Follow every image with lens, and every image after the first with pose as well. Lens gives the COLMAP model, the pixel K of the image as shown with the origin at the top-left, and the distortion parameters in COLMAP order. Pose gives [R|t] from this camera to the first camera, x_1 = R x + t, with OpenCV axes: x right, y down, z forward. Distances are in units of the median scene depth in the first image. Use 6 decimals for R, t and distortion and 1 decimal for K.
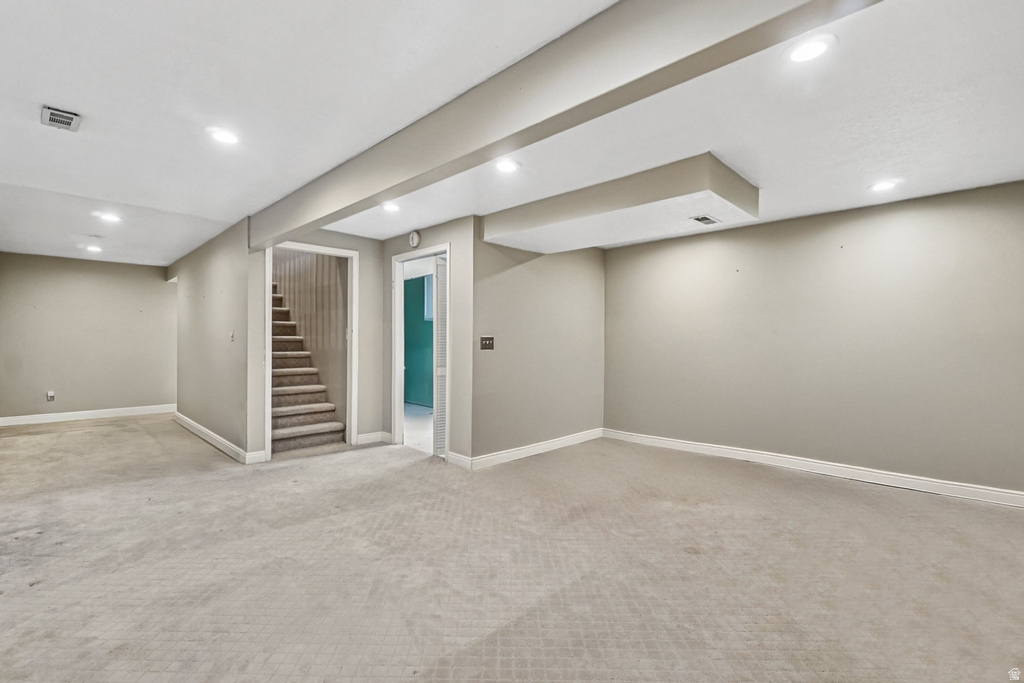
lens RADIAL K [[461.9, 0, 512.0], [0, 461.9, 341.5], [0, 0, 1]] dist [0.000607, -0.000201]
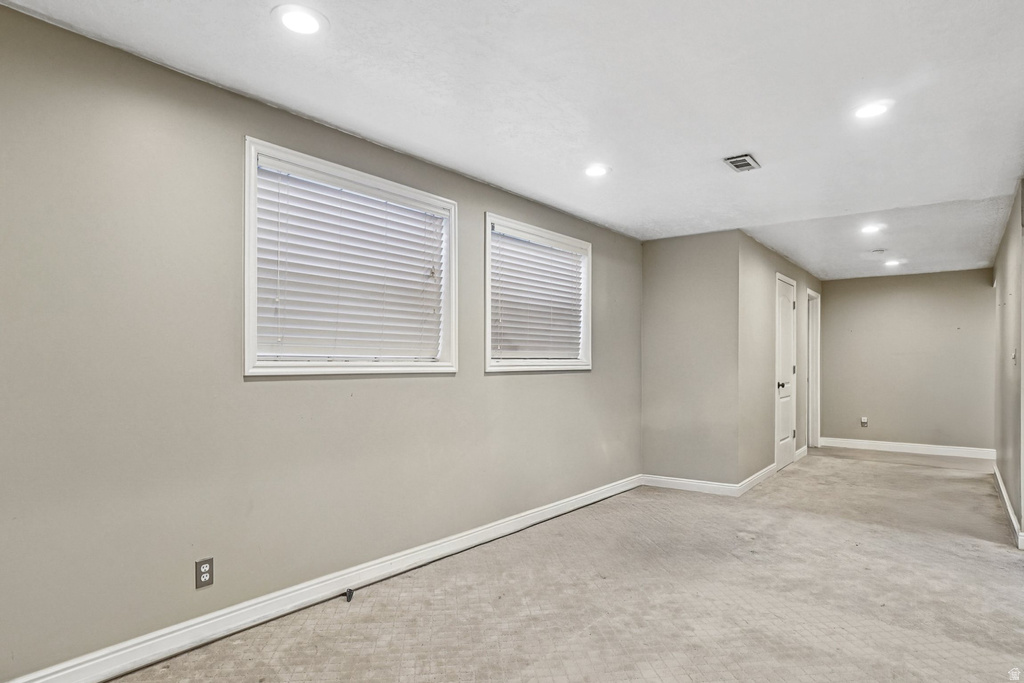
lens RADIAL K [[584.3, 0, 511.3], [0, 584.3, 363.5], [0, 0, 1]] dist [-0.001509, 0.031929]
pose [[0.127394, -0.005304, -0.991838, 0.291099], [0.000553, 0.999986, -0.005277, 0.001881], [0.991852, 0.000124, 0.127395, 0.244014]]
